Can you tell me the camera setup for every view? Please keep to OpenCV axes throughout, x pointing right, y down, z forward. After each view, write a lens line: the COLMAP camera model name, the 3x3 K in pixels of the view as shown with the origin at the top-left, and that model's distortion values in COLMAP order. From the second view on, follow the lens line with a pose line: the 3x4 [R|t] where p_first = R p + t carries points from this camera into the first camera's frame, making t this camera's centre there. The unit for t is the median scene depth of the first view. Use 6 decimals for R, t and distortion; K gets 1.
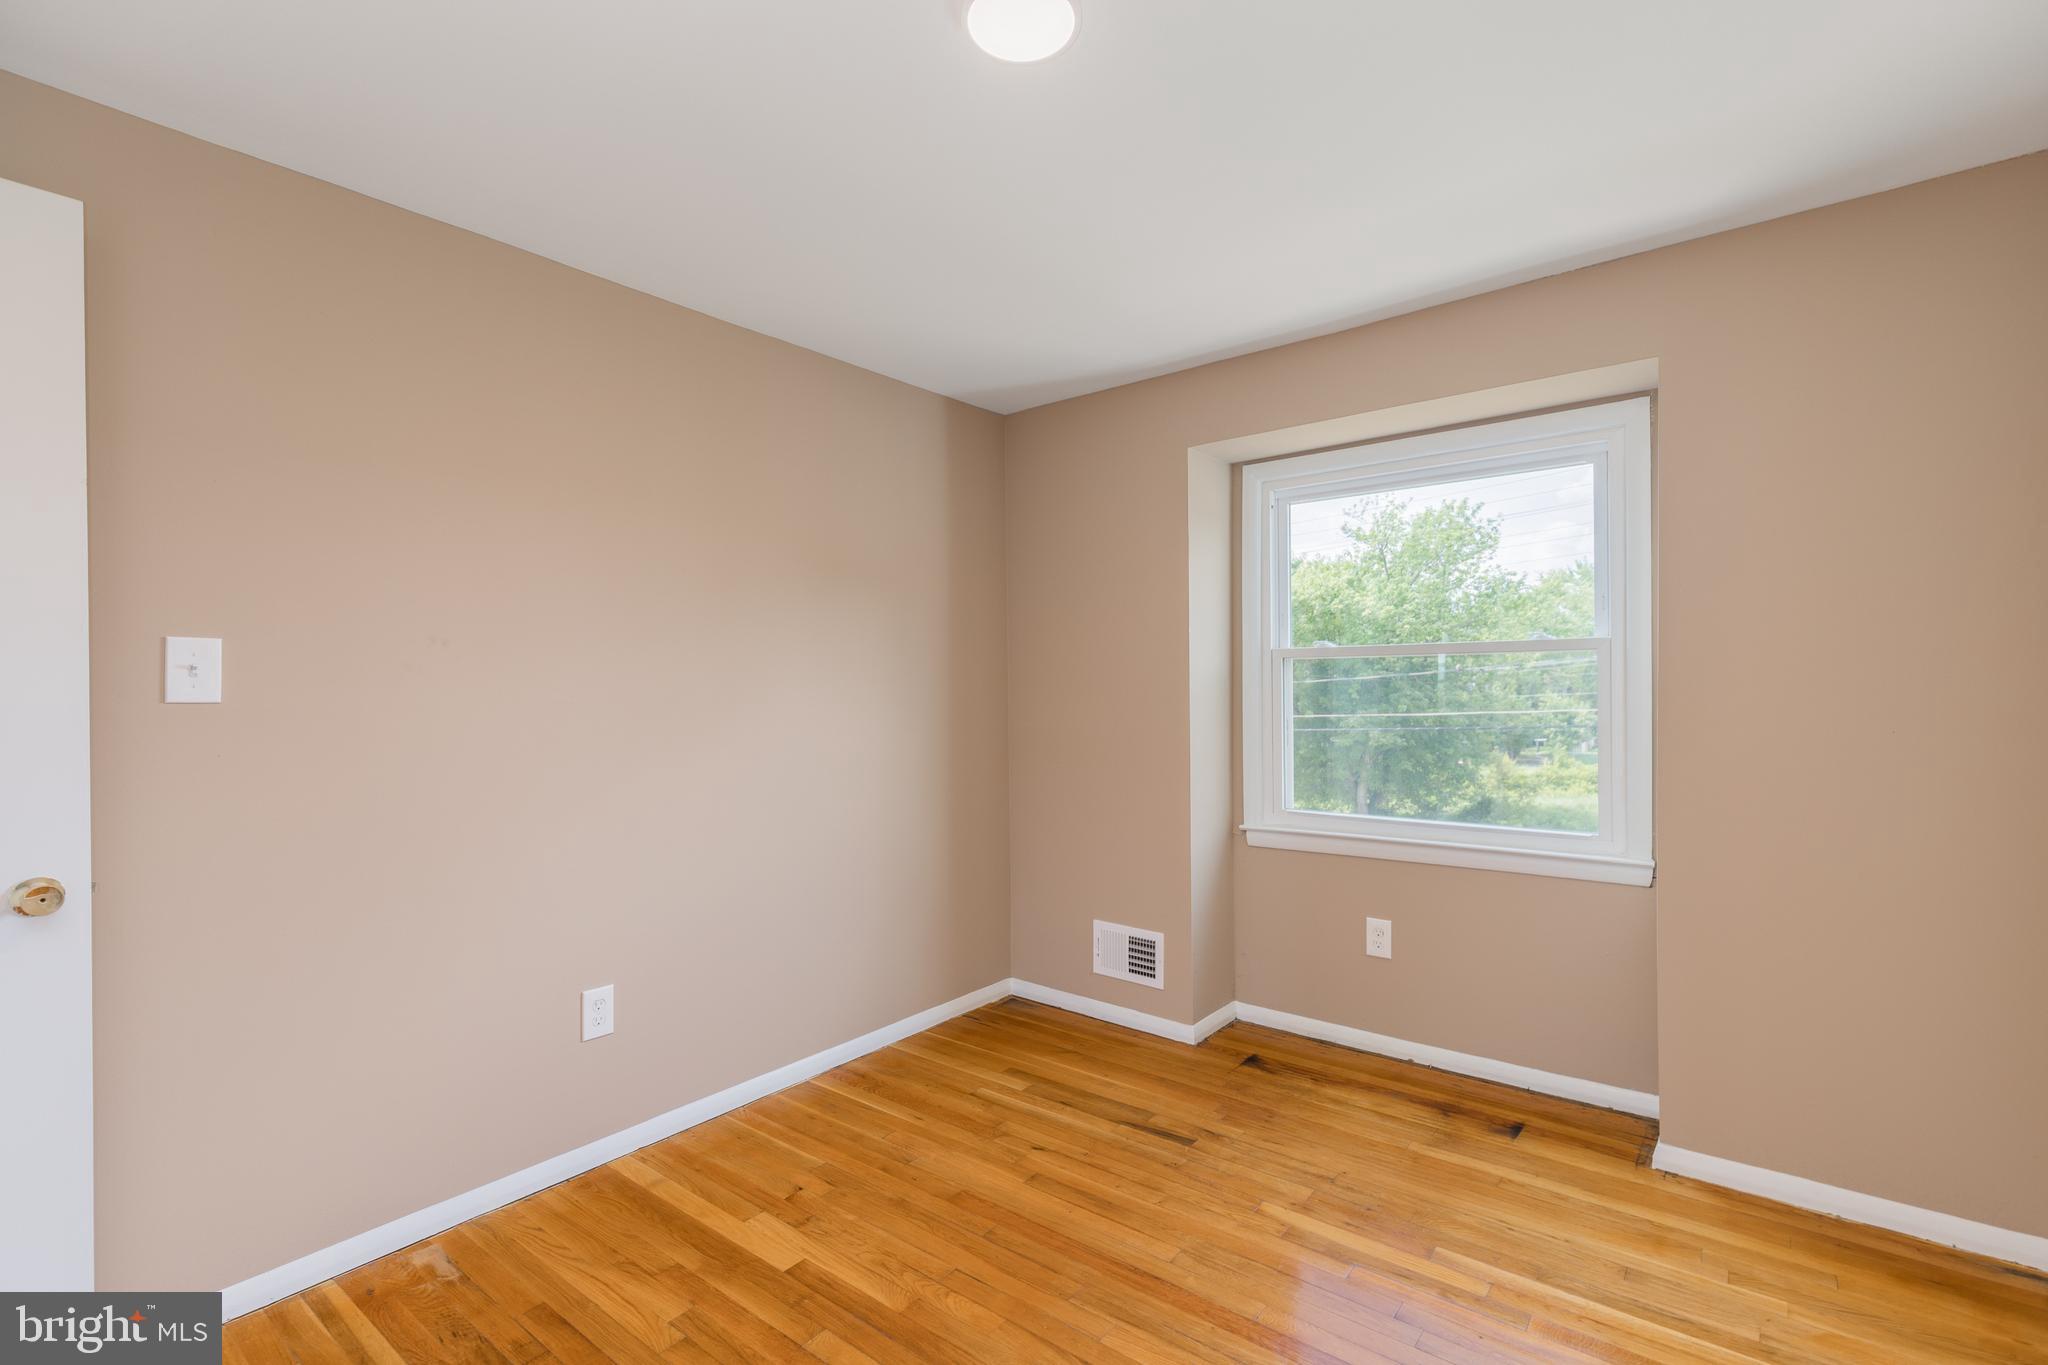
lens RADIAL K [[926.4, 0, 1044.2], [0, 926.4, 681.6], [0, 0, 1]] dist [0.011981, -0.001194]
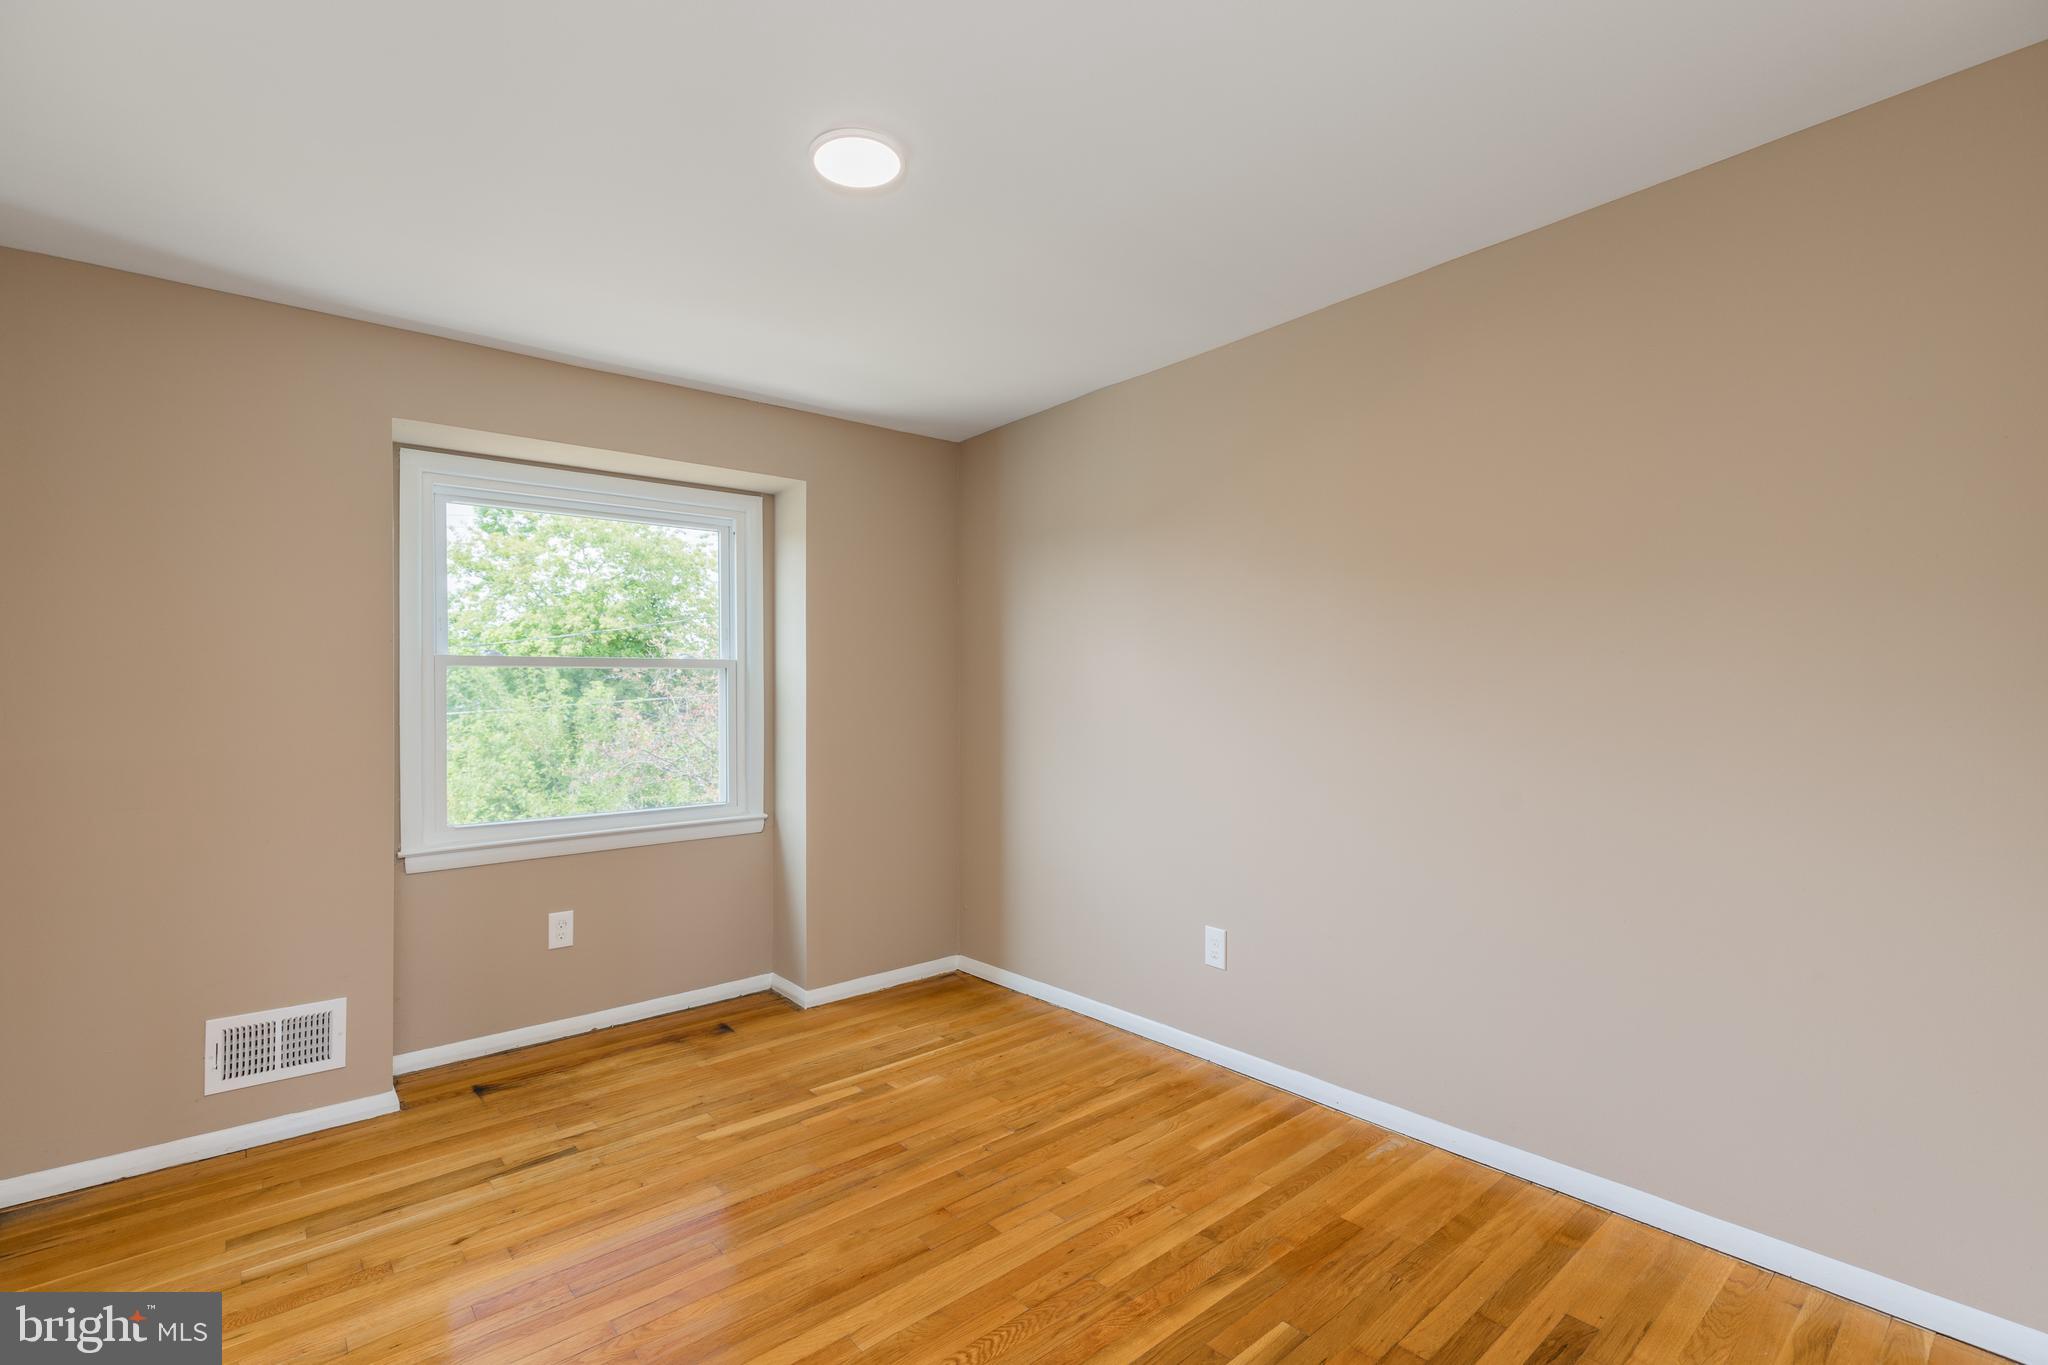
lens RADIAL K [[926.4, 0, 1018.4], [0, 926.4, 687.0], [0, 0, 1]] dist [0.011981, -0.001194]
pose [[0.198701, 0.013465, 0.979968, -0.678952], [0.001831, 0.999899, -0.014110, 0.013436], [-0.980058, 0.004598, 0.198656, 0.307975]]
